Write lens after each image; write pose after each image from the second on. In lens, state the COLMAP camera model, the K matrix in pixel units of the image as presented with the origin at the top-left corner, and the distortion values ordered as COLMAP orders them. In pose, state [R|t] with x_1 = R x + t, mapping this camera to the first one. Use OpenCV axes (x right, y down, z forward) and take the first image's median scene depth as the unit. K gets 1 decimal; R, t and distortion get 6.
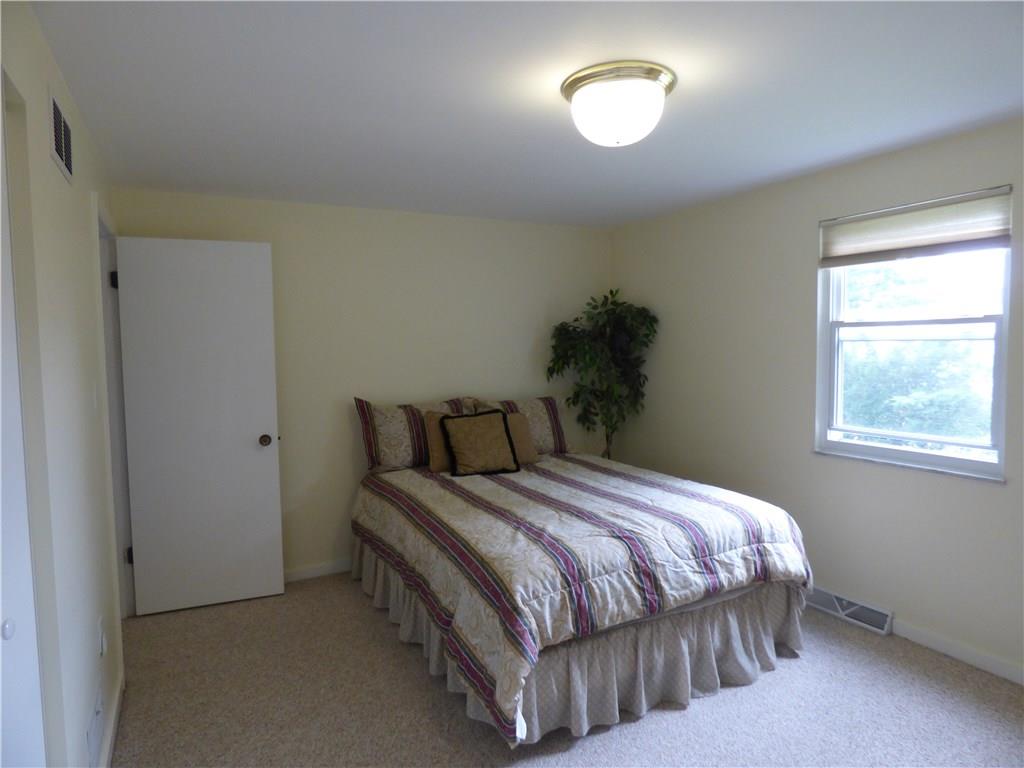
lens RADIAL K [[614.8, 0, 512.8], [0, 614.8, 383.7], [0, 0, 1]] dist [-0.018076, 0.002570]
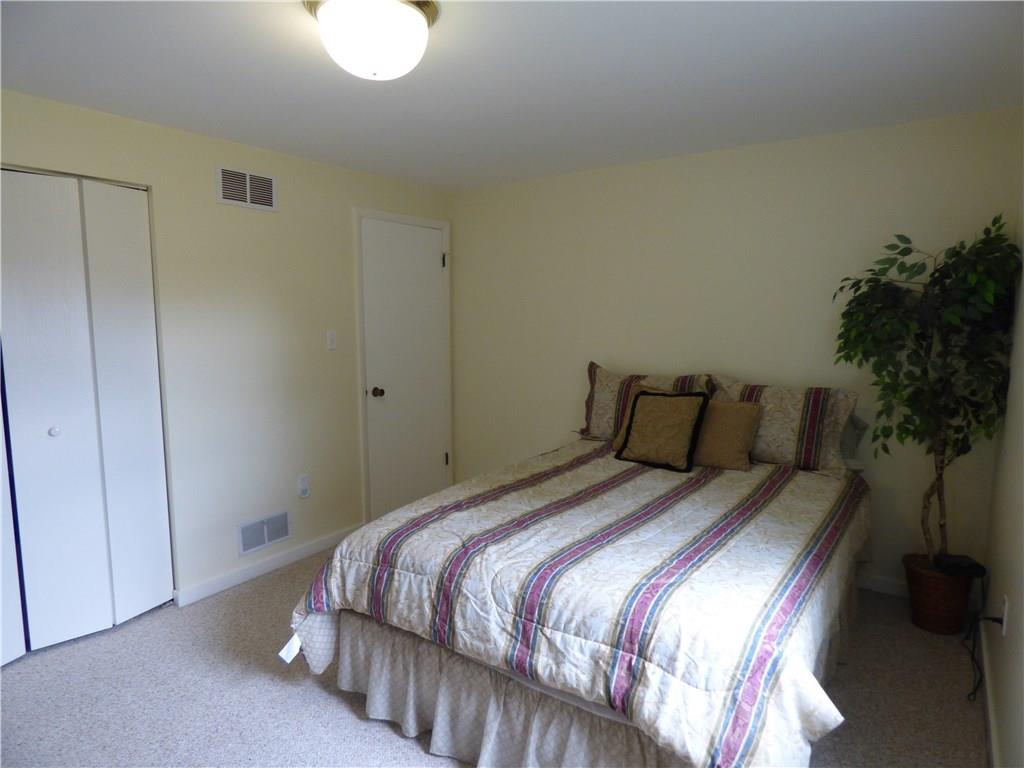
lens RADIAL K [[614.8, 0, 514.6], [0, 614.8, 385.6], [0, 0, 1]] dist [-0.018076, 0.002570]
pose [[0.451092, 0.120997, -0.884238, 0.920116], [-0.060830, 0.992632, 0.104797, -0.057669], [0.890402, 0.006515, 0.455128, 0.685761]]
